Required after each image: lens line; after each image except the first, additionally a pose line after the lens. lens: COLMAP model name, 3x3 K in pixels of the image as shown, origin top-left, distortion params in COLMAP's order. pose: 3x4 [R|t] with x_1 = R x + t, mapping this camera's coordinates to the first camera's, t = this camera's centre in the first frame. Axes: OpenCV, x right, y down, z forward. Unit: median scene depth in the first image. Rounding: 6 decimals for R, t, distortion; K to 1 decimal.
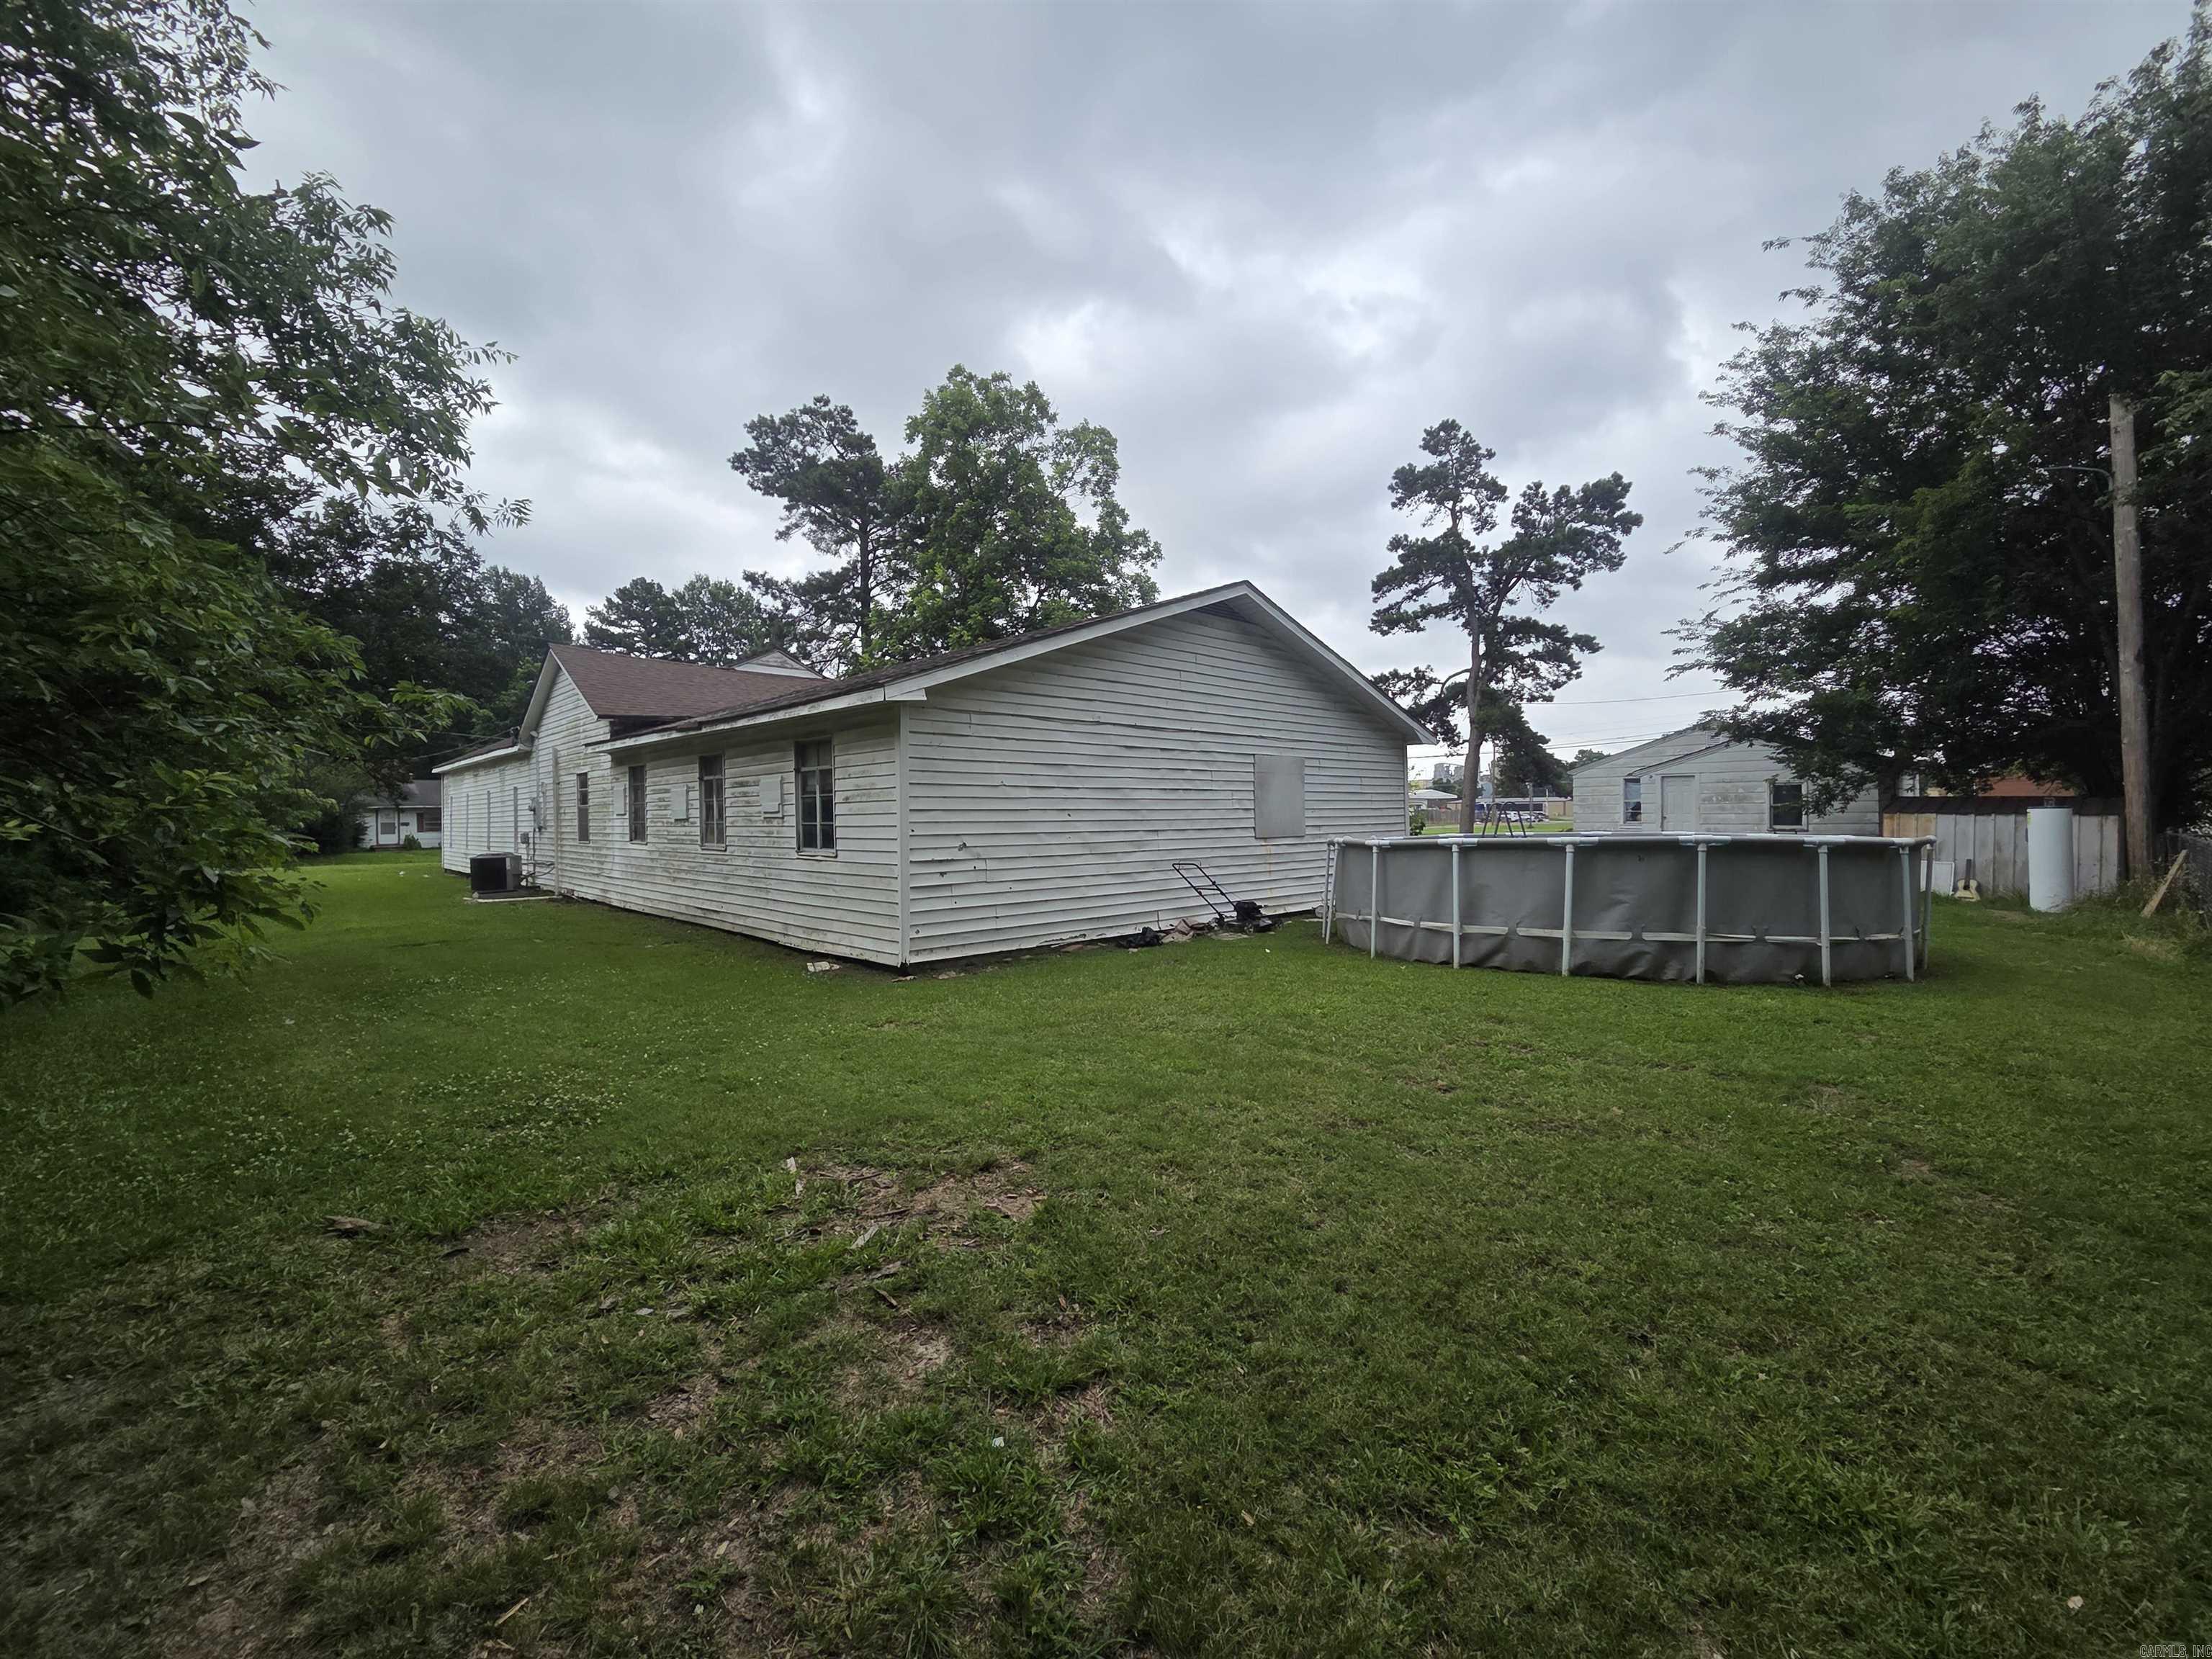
lens RADIAL K [[903.5, 0, 1105.3], [0, 903.5, 822.4], [0, 0, 1]] dist [-0.000731, -0.000709]
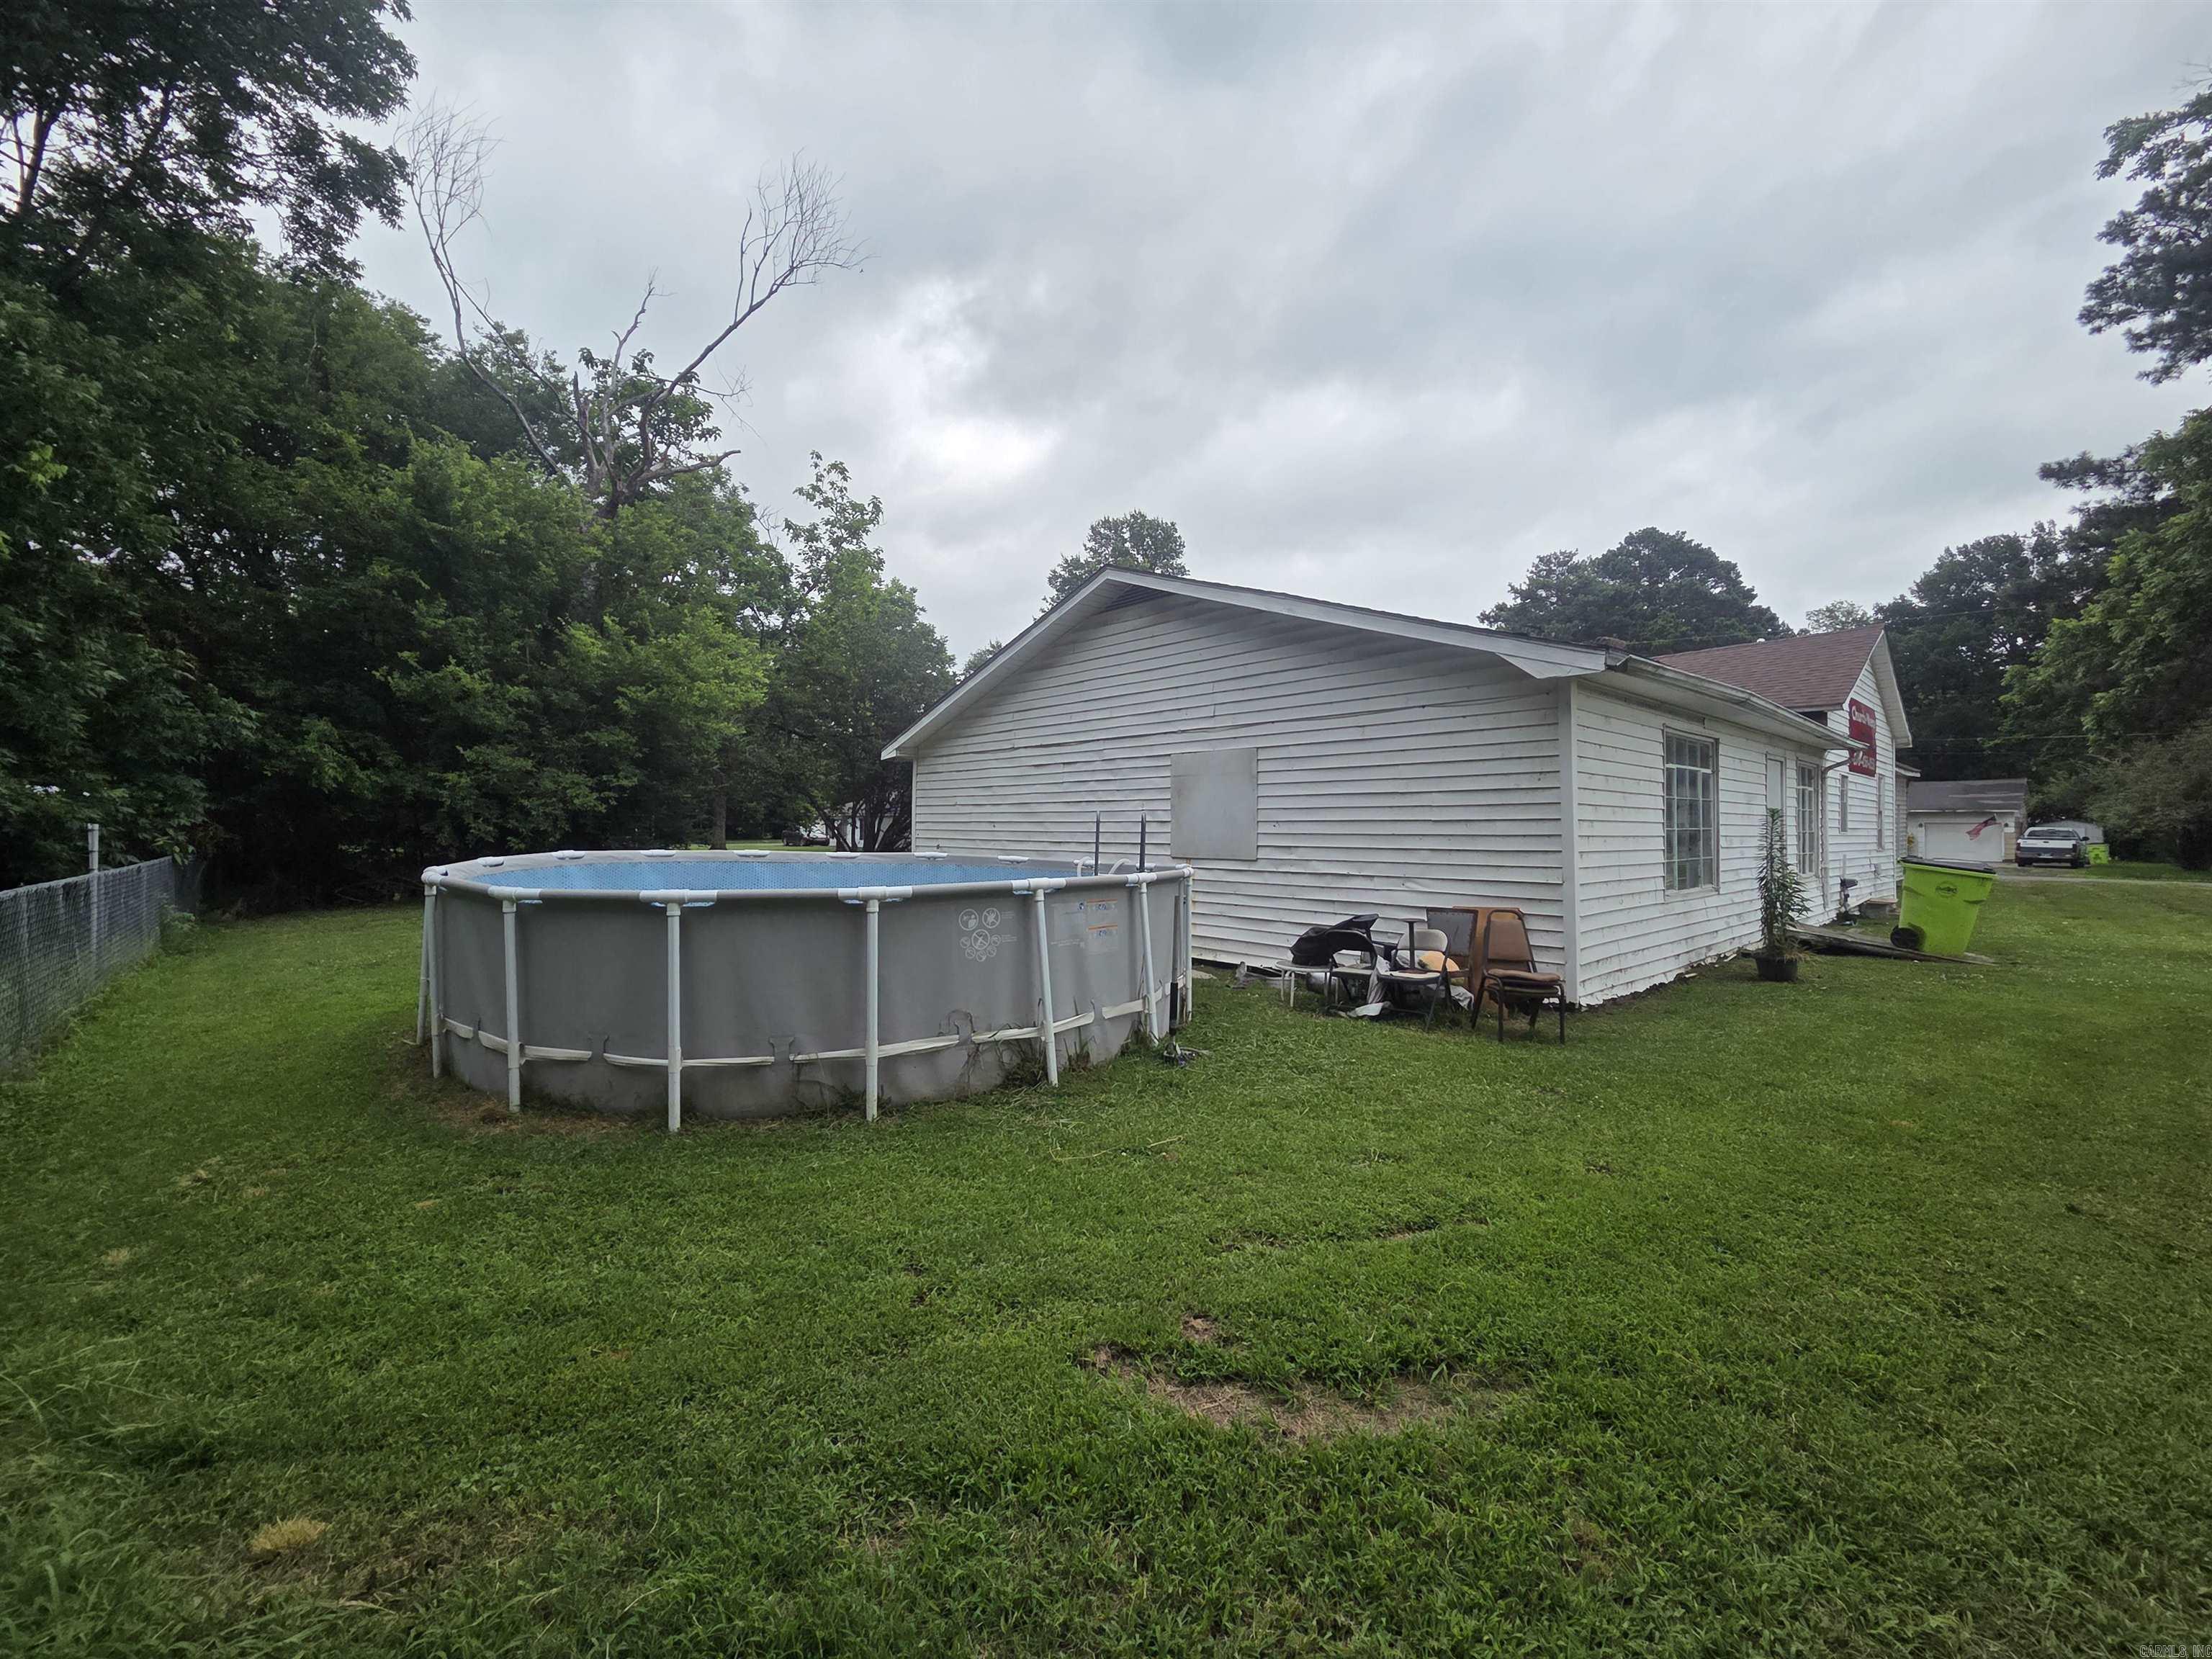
lens RADIAL K [[903.5, 0, 1105.7], [0, 903.5, 824.0], [0, 0, 1]] dist [-0.000731, -0.000709]
pose [[-0.003475, 0.011508, -0.999928, 0.978501], [-0.005292, 0.999920, 0.011527, -0.021342], [0.999980, 0.005332, -0.003414, 0.936999]]
